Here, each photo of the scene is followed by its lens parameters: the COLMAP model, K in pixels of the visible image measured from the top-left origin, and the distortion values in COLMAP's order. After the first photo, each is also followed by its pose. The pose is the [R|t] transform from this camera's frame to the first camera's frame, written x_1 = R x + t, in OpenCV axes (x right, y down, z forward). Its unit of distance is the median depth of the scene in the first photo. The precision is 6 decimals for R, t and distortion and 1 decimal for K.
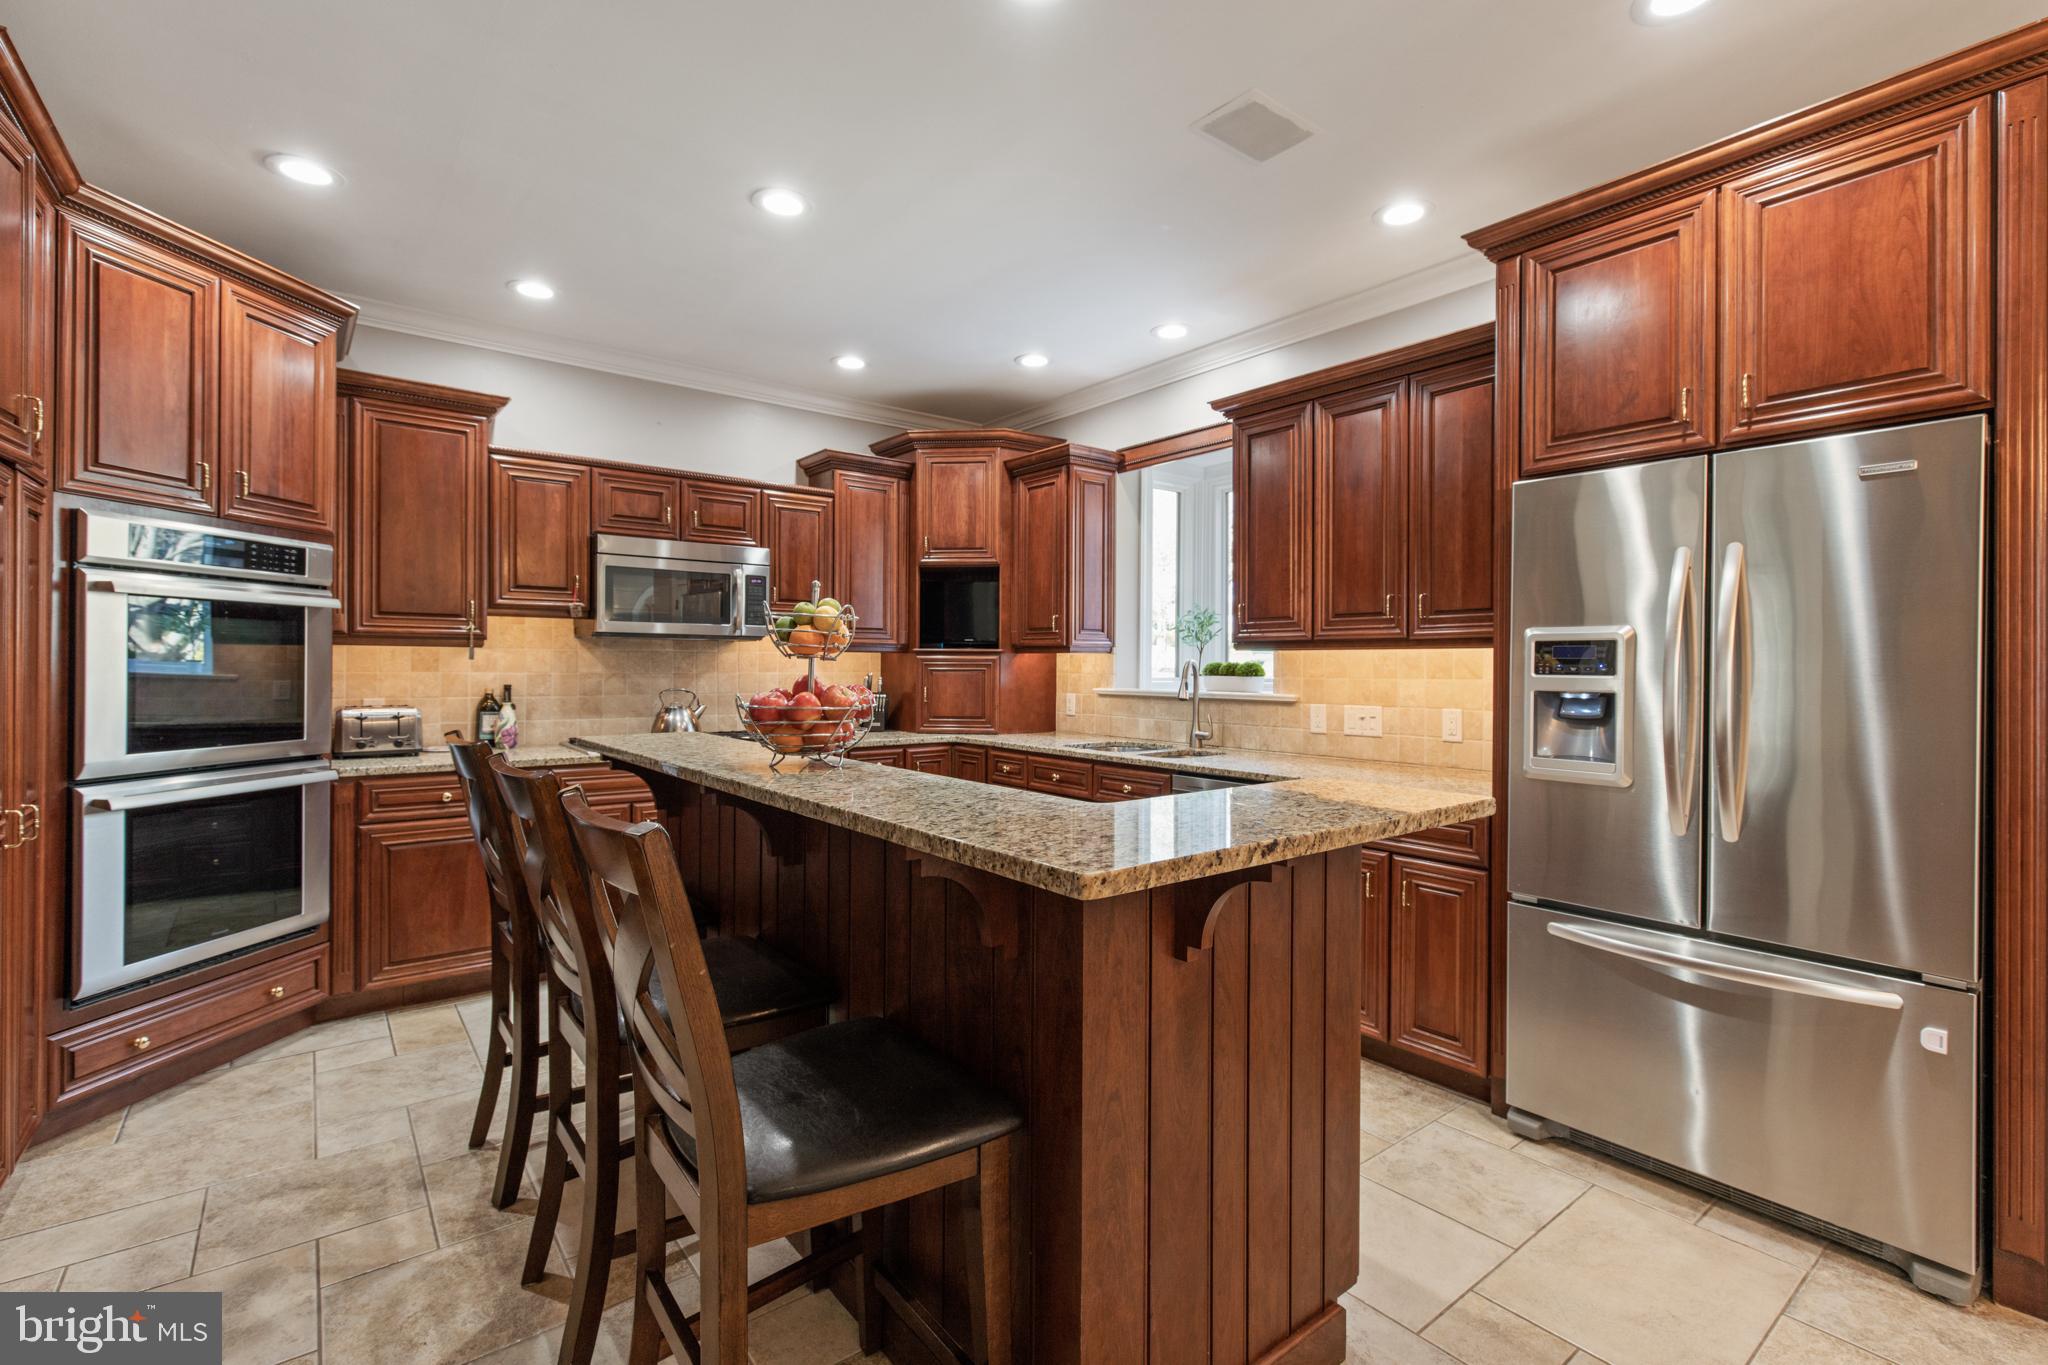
lens RADIAL K [[927.4, 0, 1027.1], [0, 927.4, 661.0], [0, 0, 1]] dist [-0.002478, 0.000026]
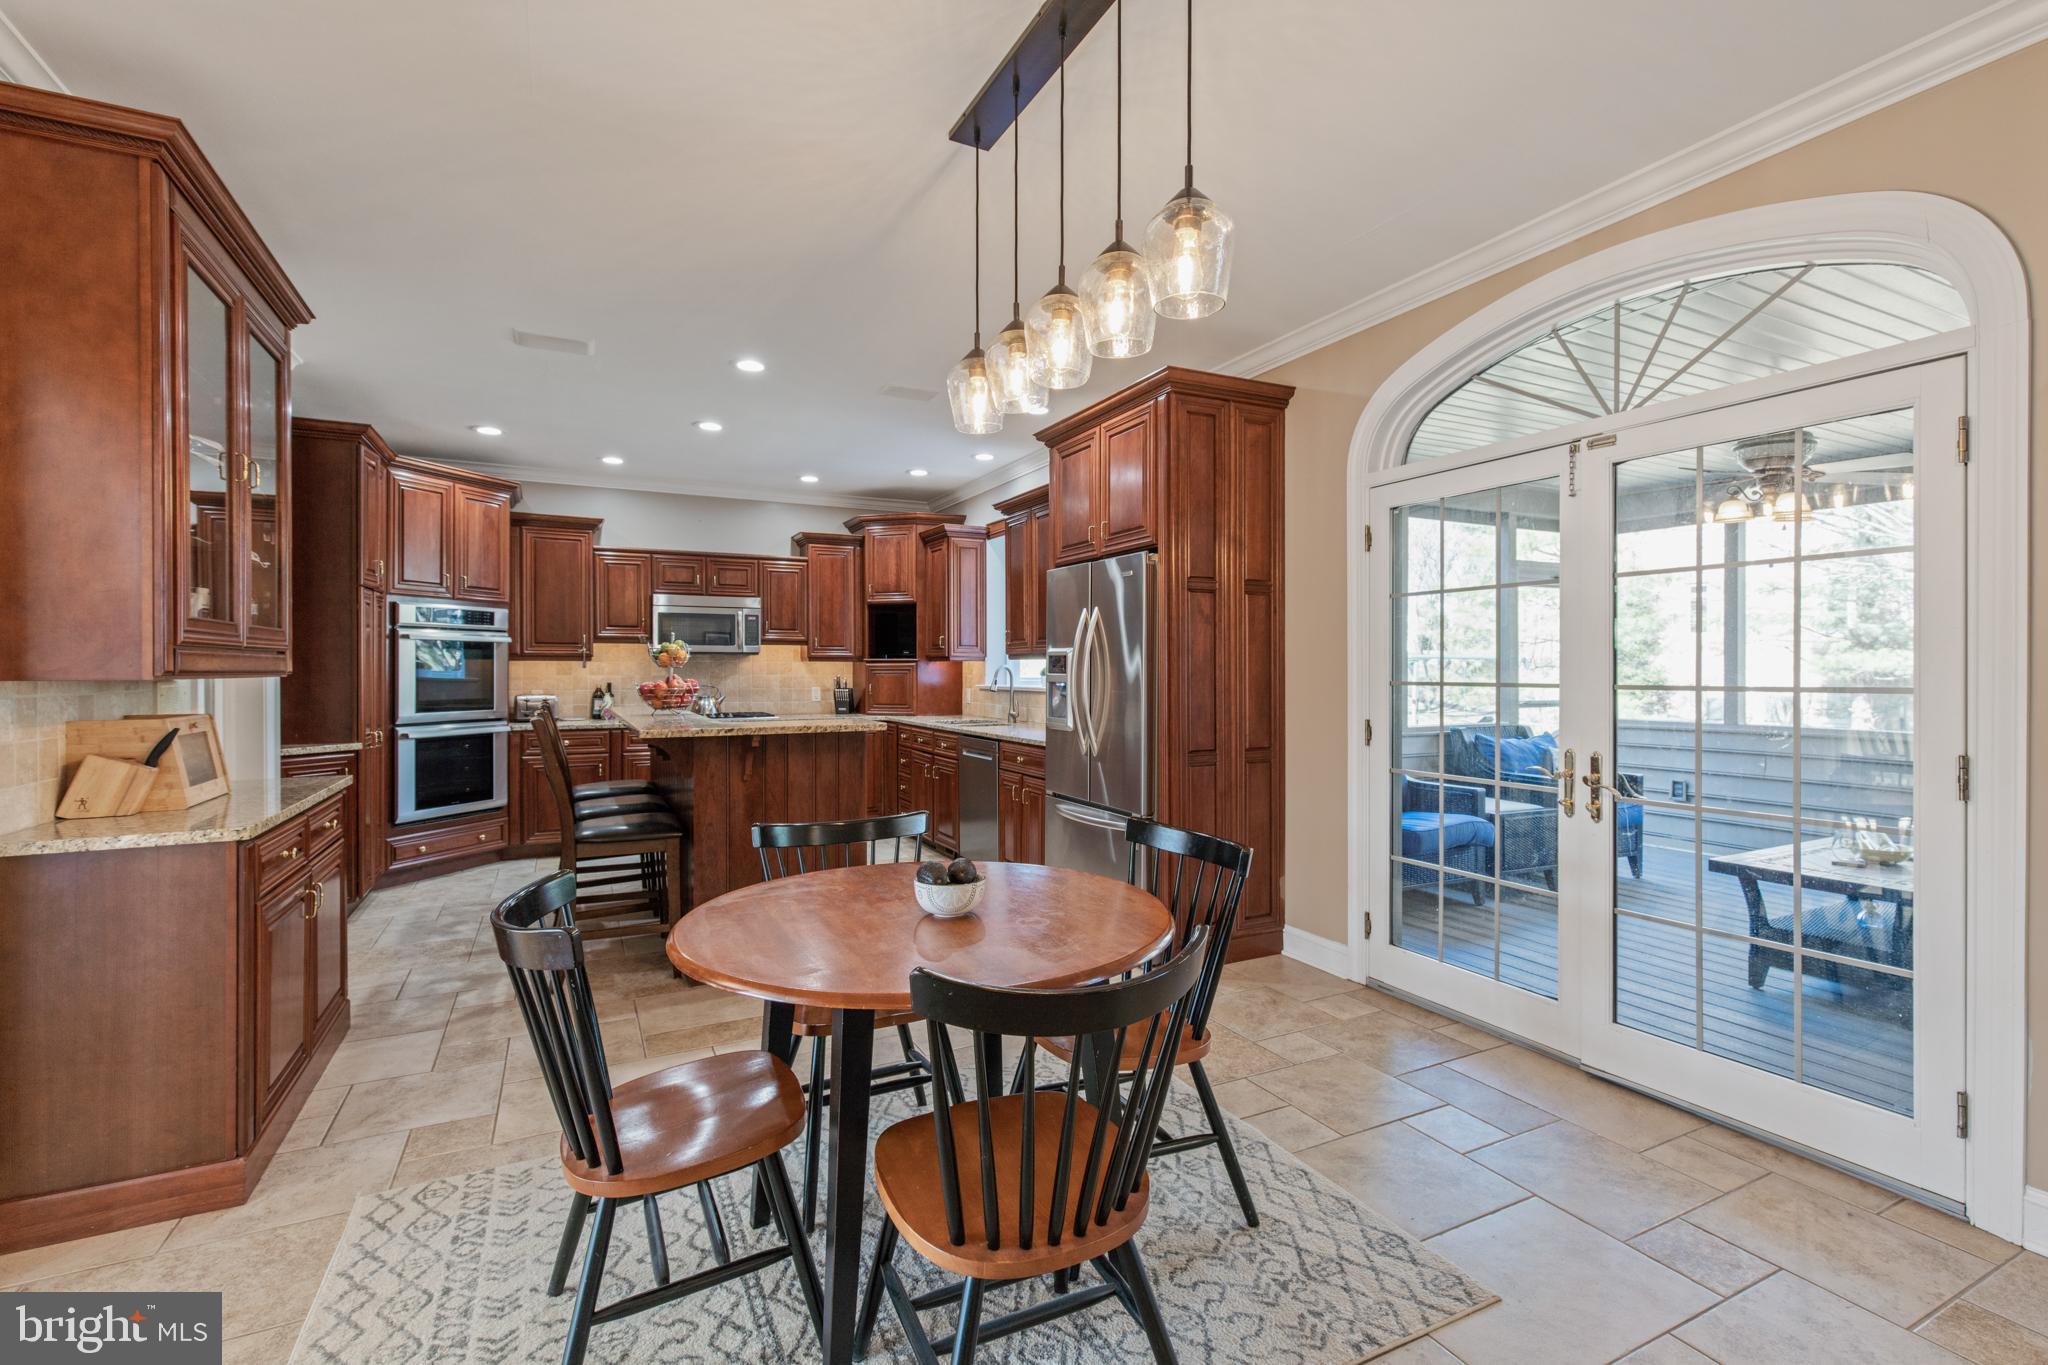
lens RADIAL K [[937.5, 0, 1037.5], [0, 937.5, 661.7], [0, 0, 1]] dist [-0.003535, -0.000912]
pose [[0.980518, -0.007284, -0.196296, 0.603109], [0.006641, 0.999970, -0.003934, -0.001312], [0.196319, 0.002554, 0.980537, -0.587242]]
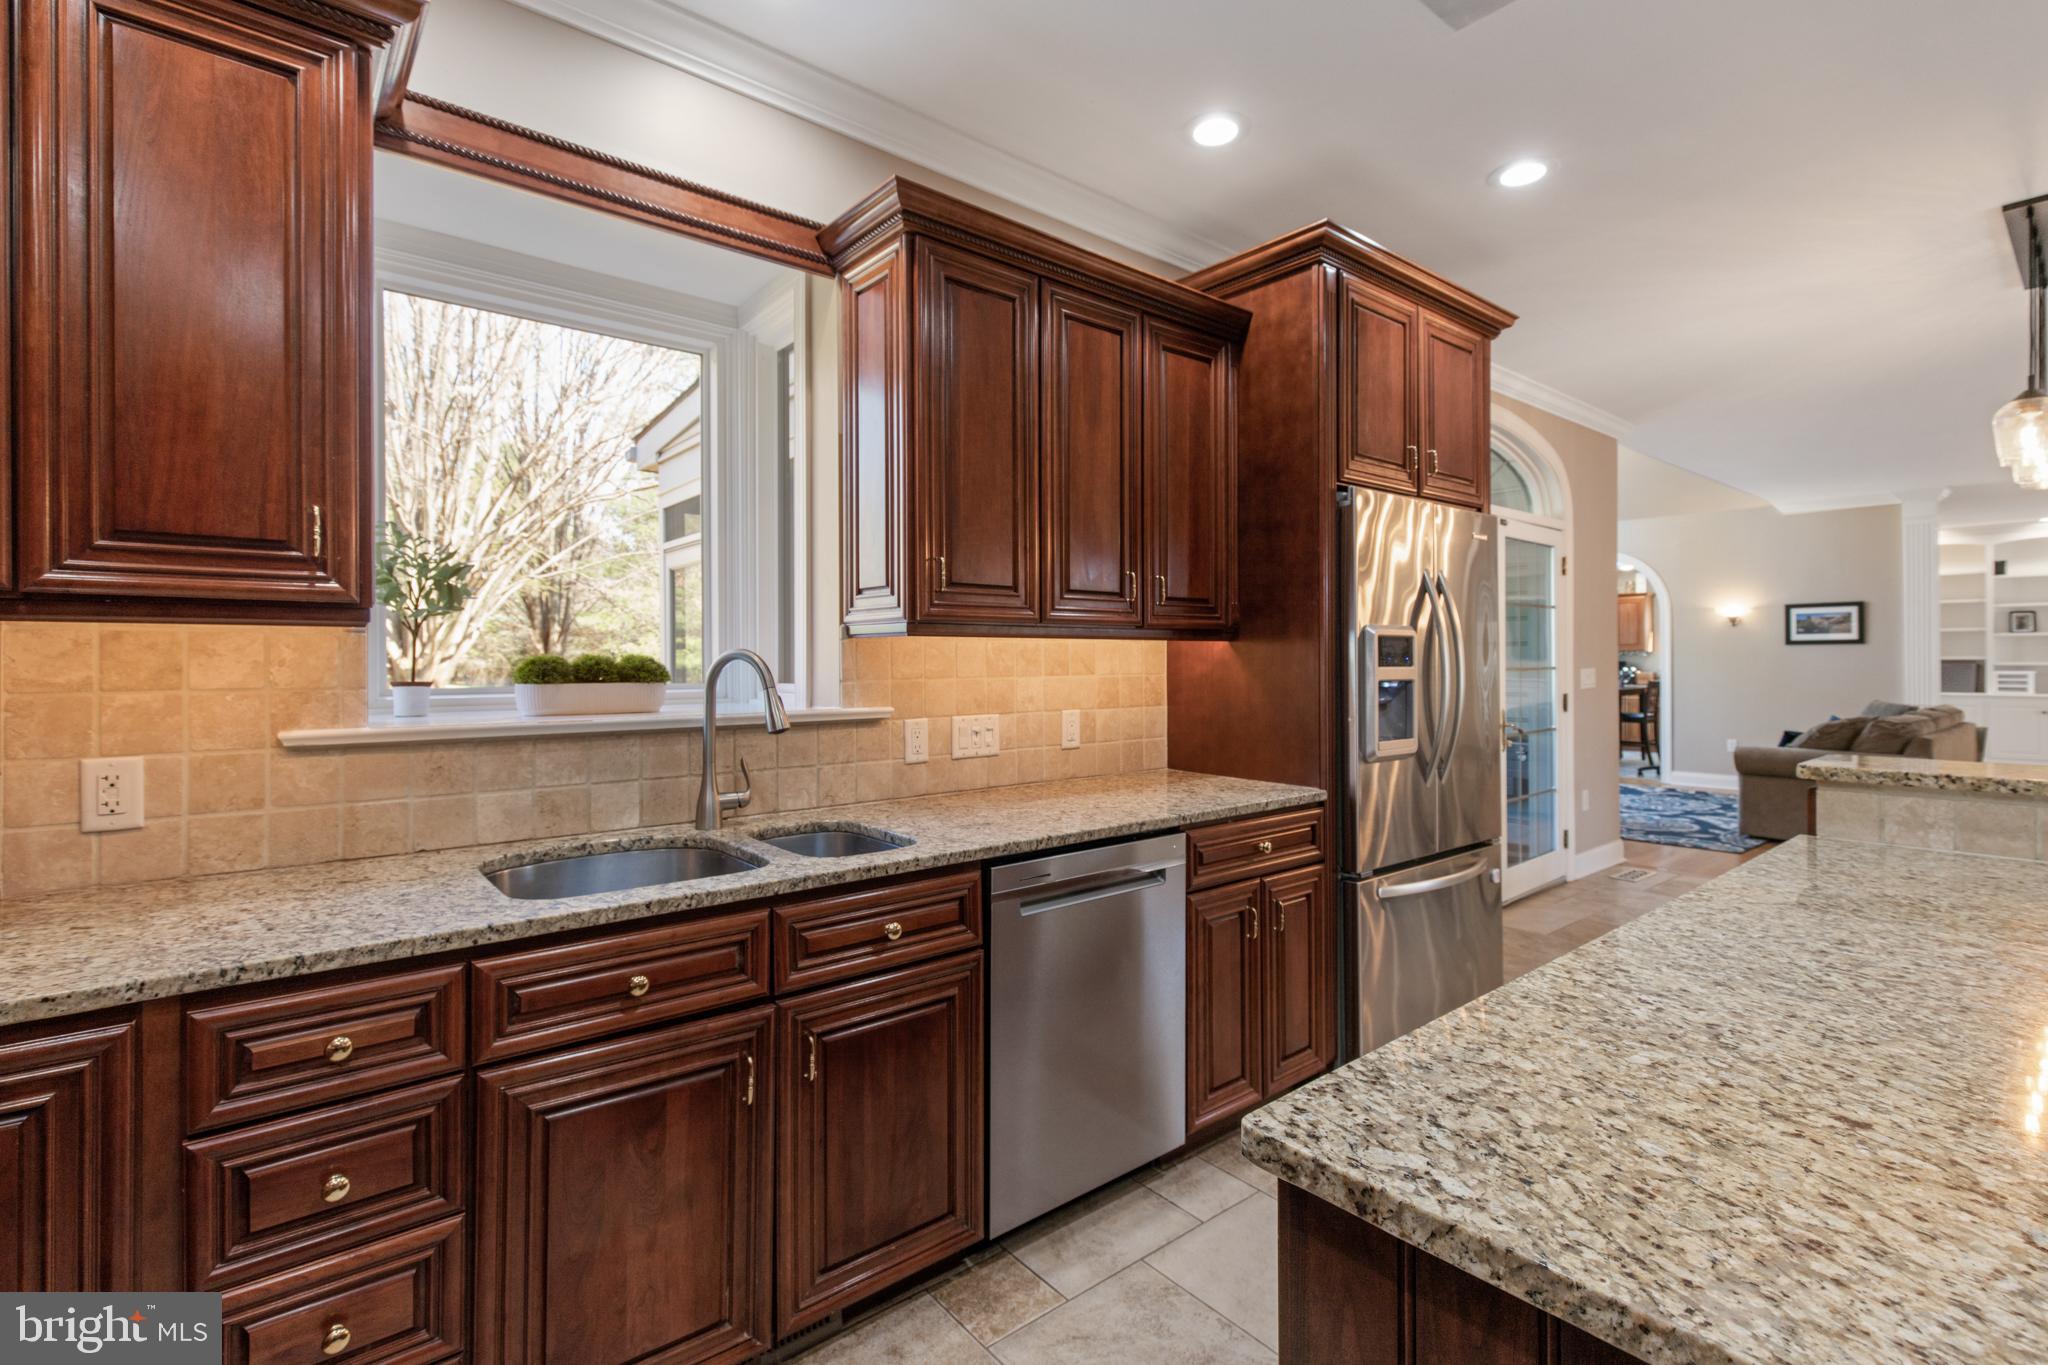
lens RADIAL K [[937.5, 0, 1037.5], [0, 937.5, 661.7], [0, 0, 1]] dist [-0.003535, -0.000912]
pose [[-0.022854, -0.006165, 0.999720, -0.368563], [-0.000731, 0.999981, 0.006150, 0.001578], [-0.999739, -0.000591, -0.022858, 0.956753]]
